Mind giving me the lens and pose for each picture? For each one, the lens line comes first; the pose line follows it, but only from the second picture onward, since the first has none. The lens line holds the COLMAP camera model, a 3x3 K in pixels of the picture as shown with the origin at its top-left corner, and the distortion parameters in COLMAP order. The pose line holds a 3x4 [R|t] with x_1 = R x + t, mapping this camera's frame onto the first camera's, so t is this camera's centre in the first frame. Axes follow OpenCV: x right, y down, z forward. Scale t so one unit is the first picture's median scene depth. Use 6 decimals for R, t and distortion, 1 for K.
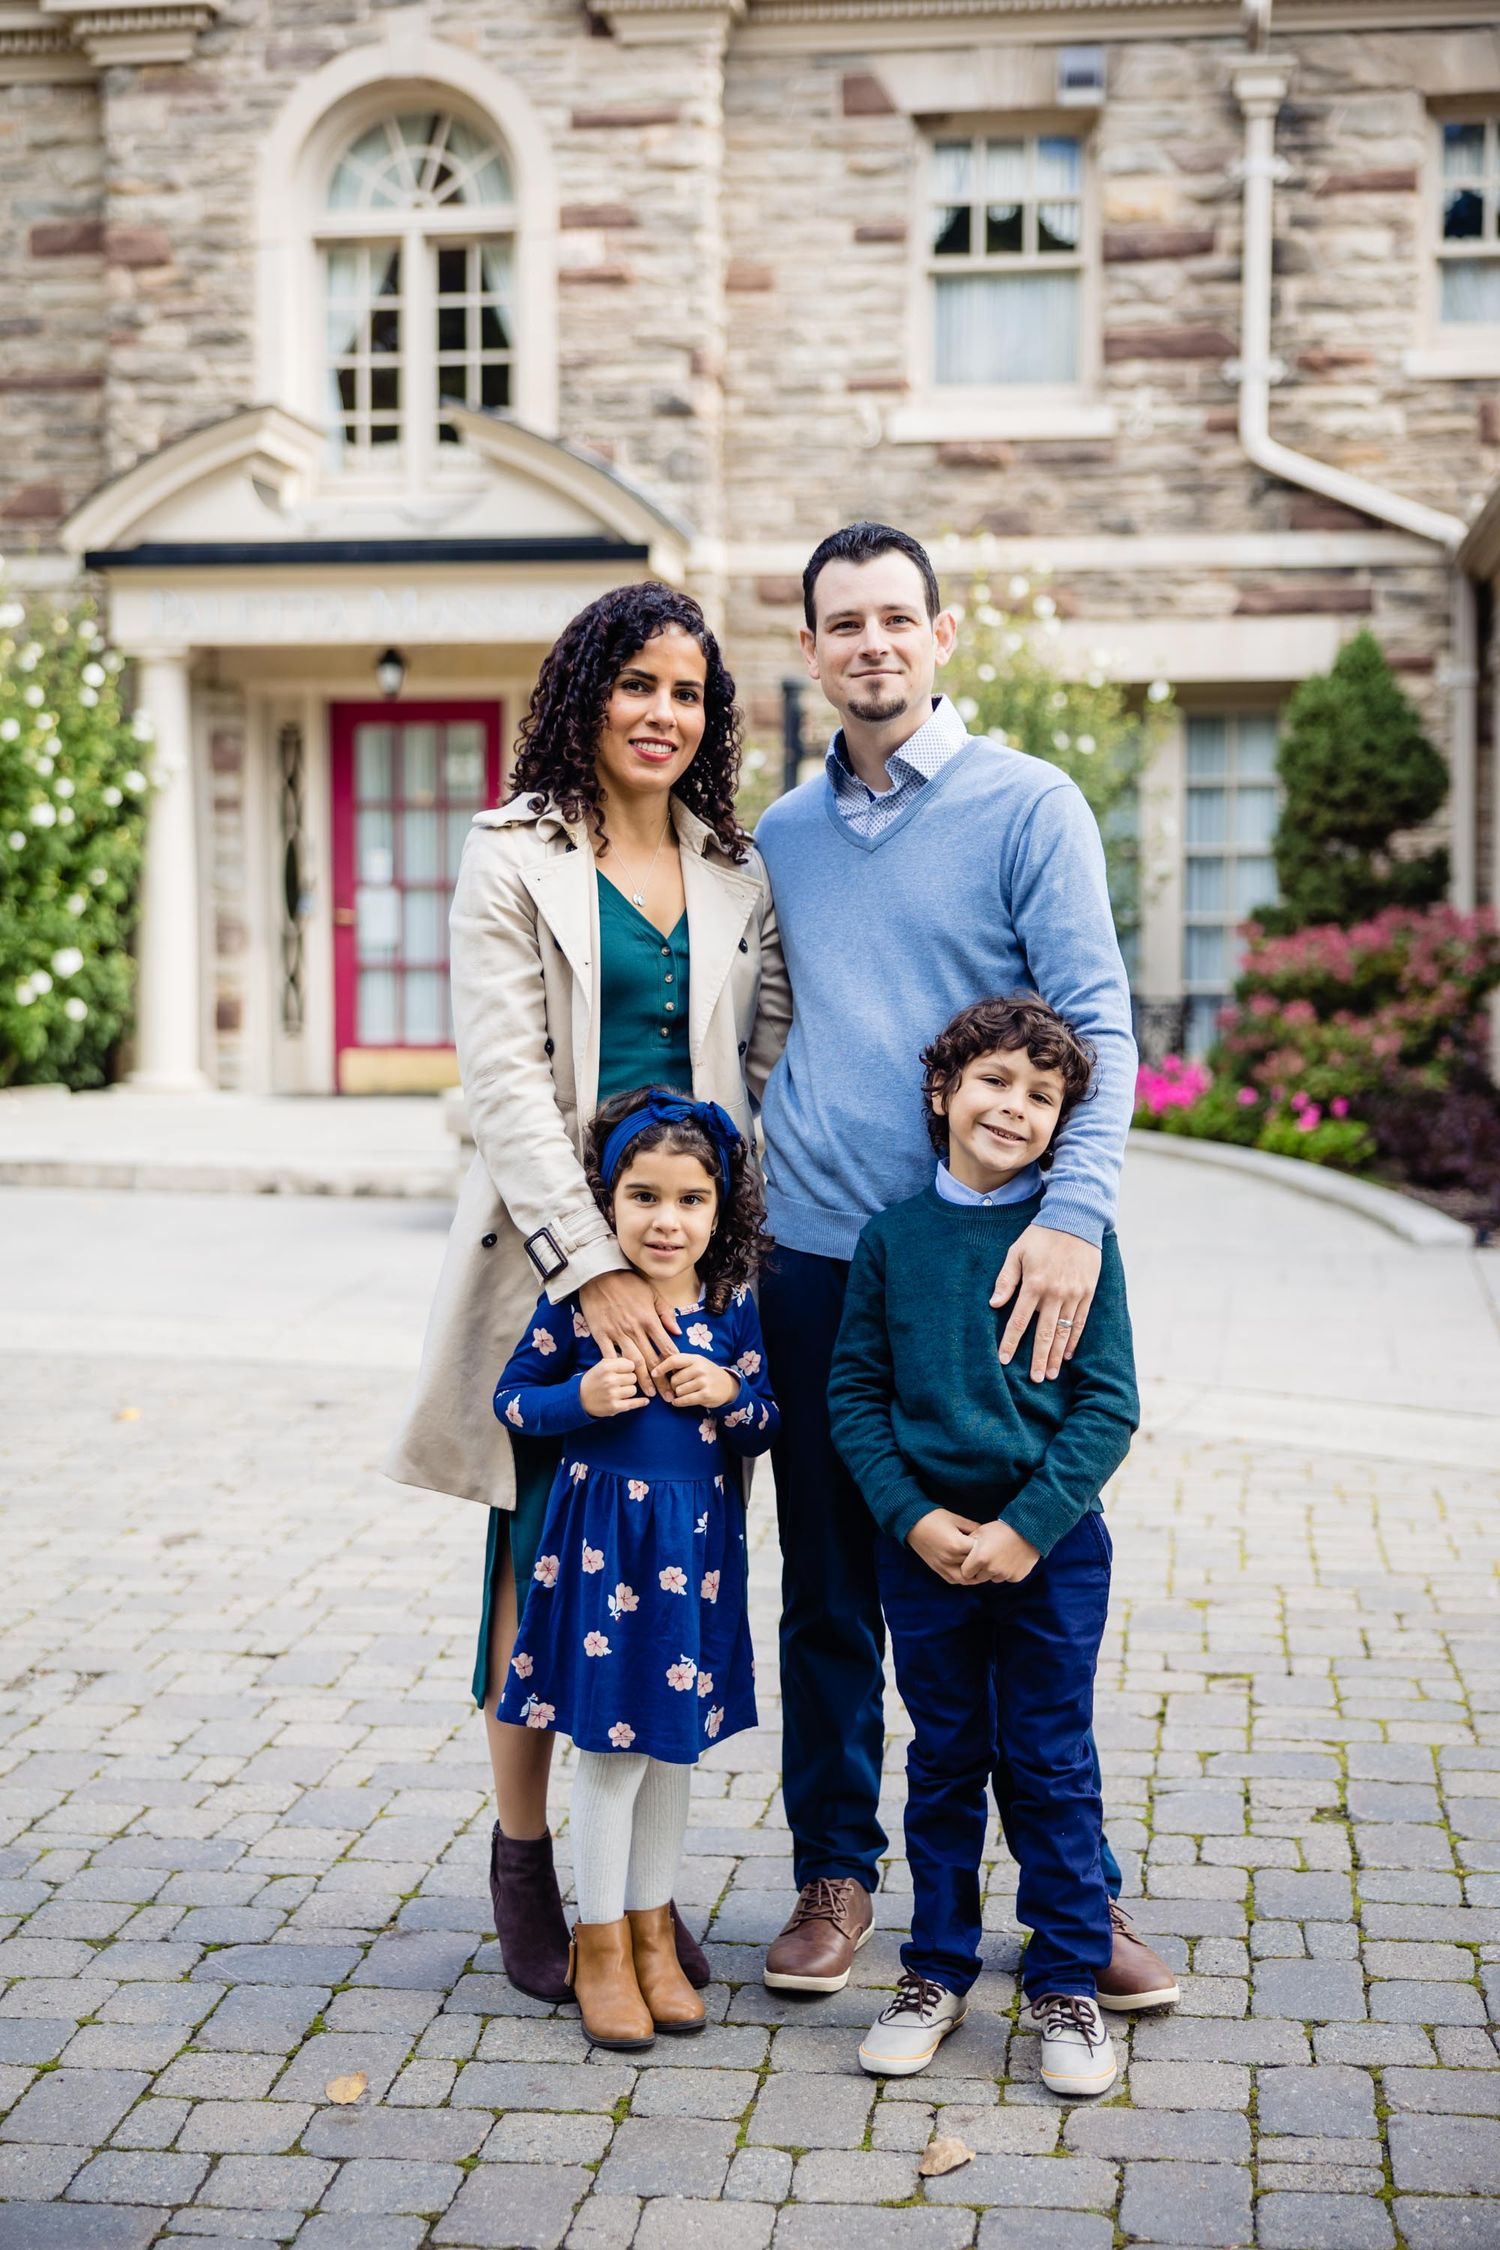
lens RADIAL K [[3229.0, 0, 732.7], [0, 3229.0, 1124.6], [0, 0, 1]] dist [0.013273, 0.000000]
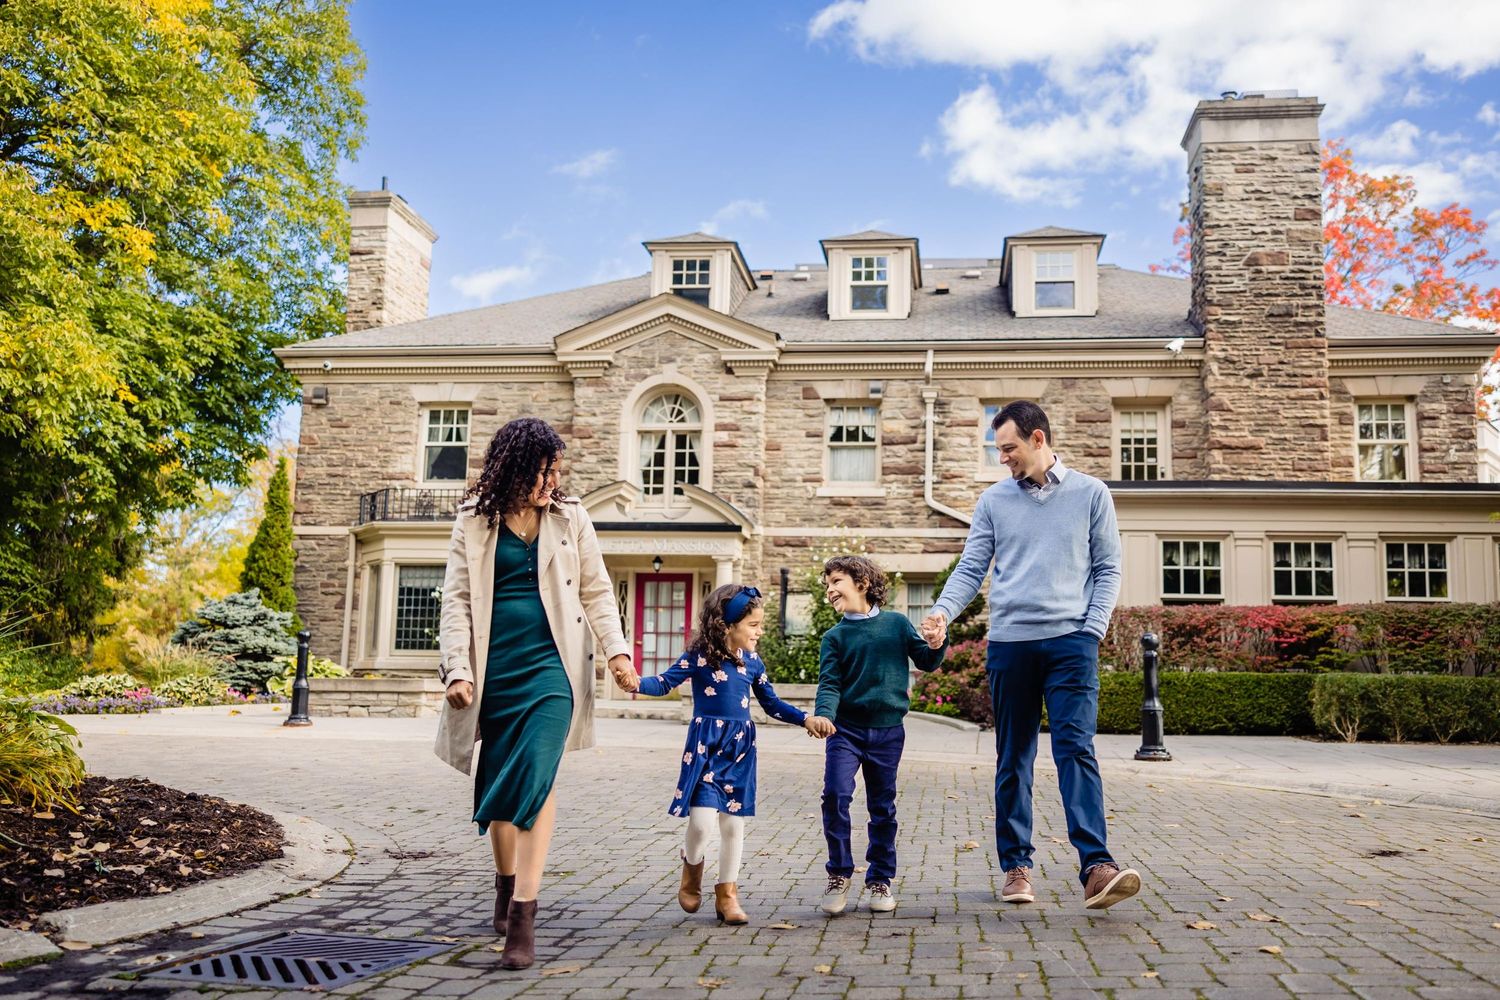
lens RADIAL K [[1221.4, 0, 751.6], [0, 1221.4, 497.2], [0, 0, 1]] dist [0.000696, -0.000185]
pose [[0.999669, 0.023865, -0.009576, -0.003940], [-0.025324, 0.978352, -0.205392, 0.039787], [0.004467, 0.205566, 0.978633, -0.187794]]
